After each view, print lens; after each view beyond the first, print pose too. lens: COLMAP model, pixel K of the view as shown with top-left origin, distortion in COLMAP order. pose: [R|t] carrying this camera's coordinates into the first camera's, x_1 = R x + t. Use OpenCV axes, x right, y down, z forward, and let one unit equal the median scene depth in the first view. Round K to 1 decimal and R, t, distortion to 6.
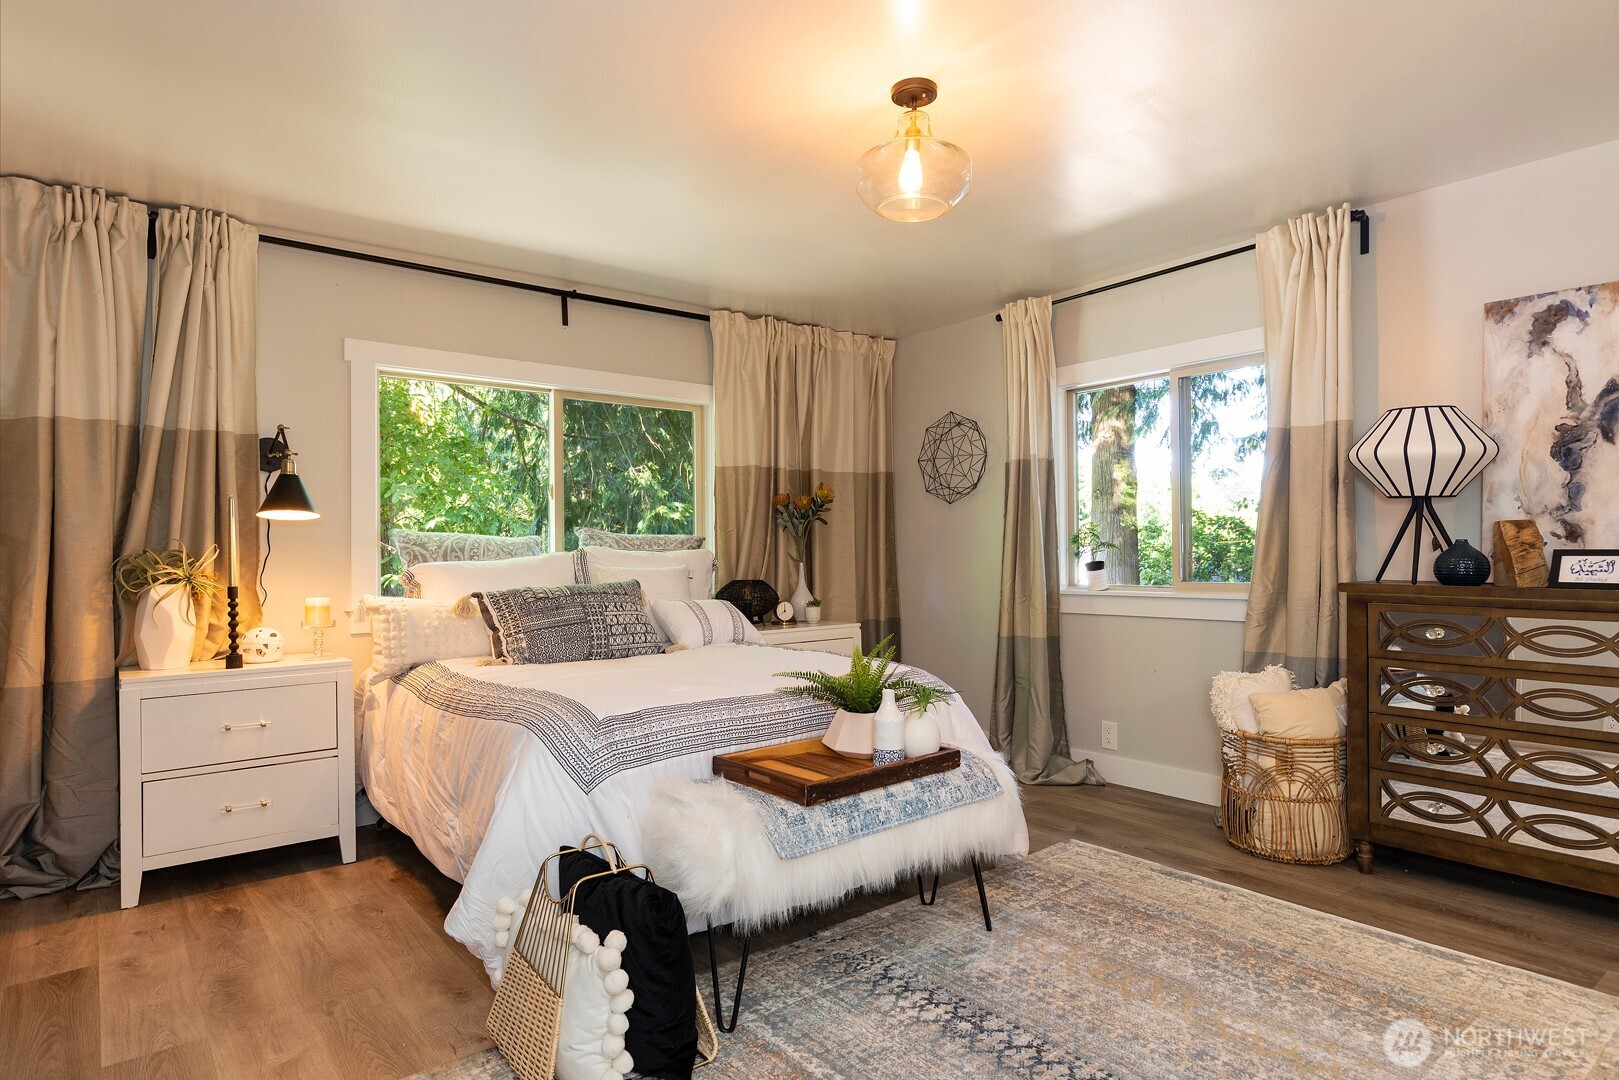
lens RADIAL K [[907.7, 0, 810.1], [0, 907.7, 527.5], [0, 0, 1]] dist [0.003037, -0.000487]
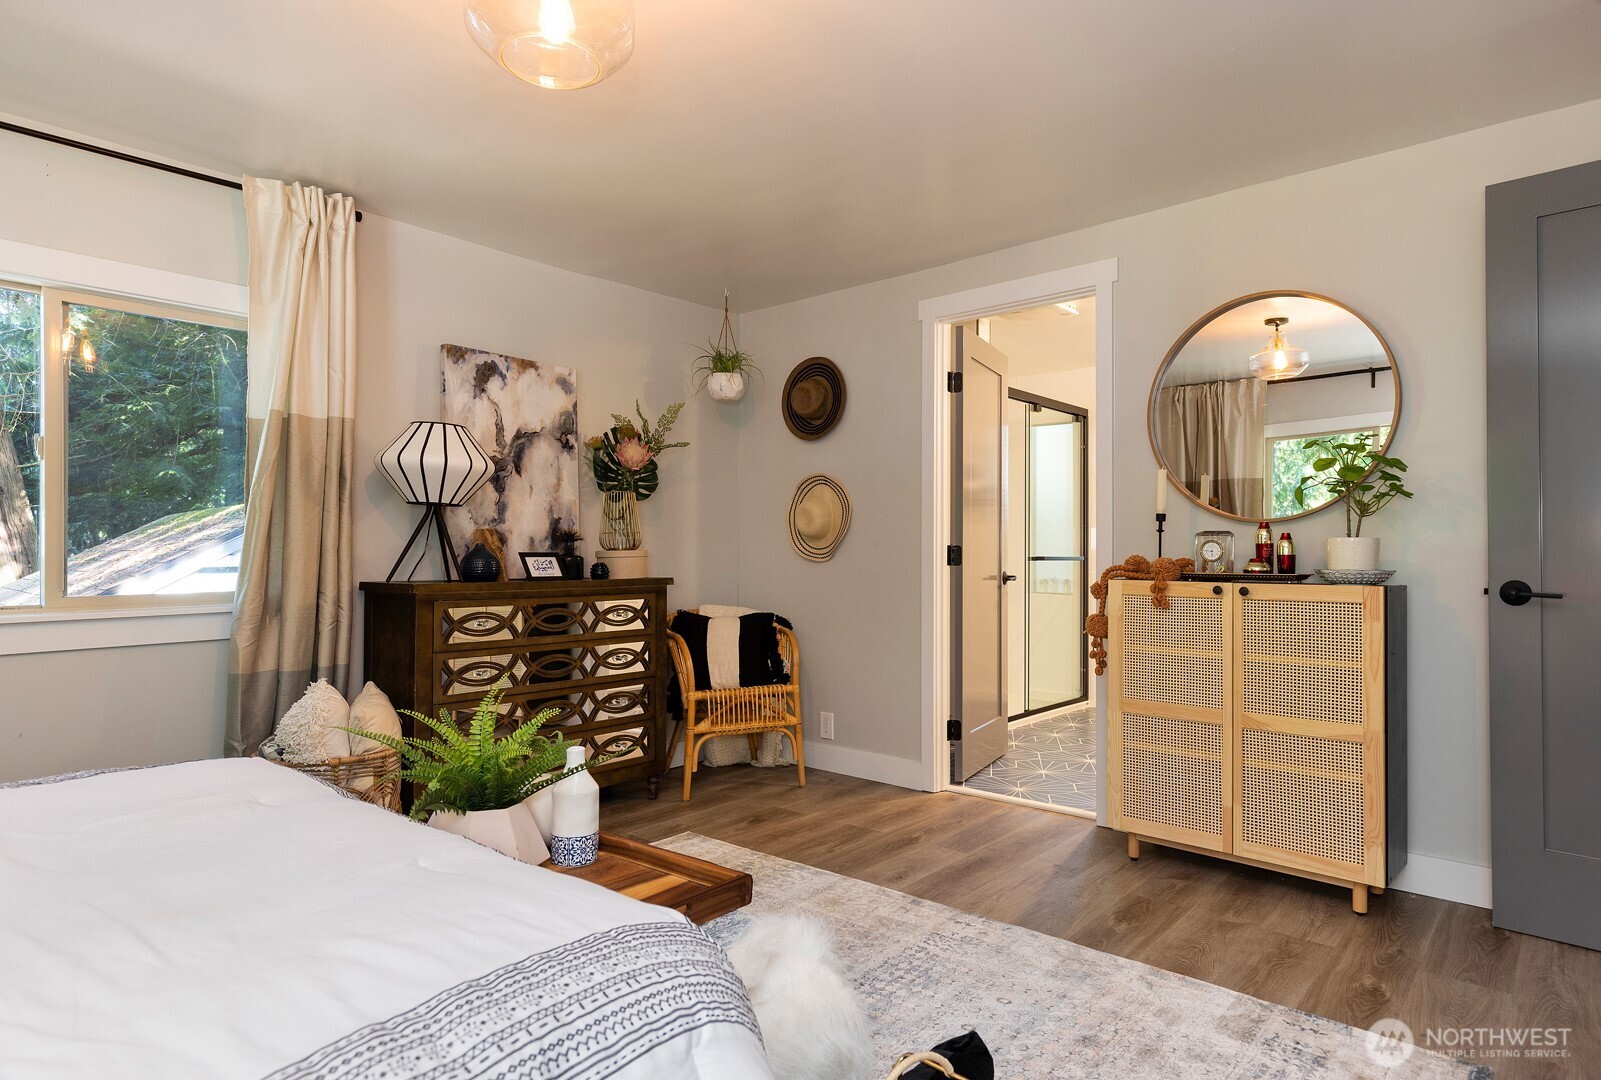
lens RADIAL K [[913.6, 0, 800.5], [0, 913.6, 540.0], [0, 0, 1]] dist [-0.000401, -0.000250]
pose [[-0.195532, 0.024235, 0.980398, -0.297568], [-0.019593, 0.999399, -0.028612, 0.019552], [-0.980501, -0.024804, -0.194940, 0.457593]]
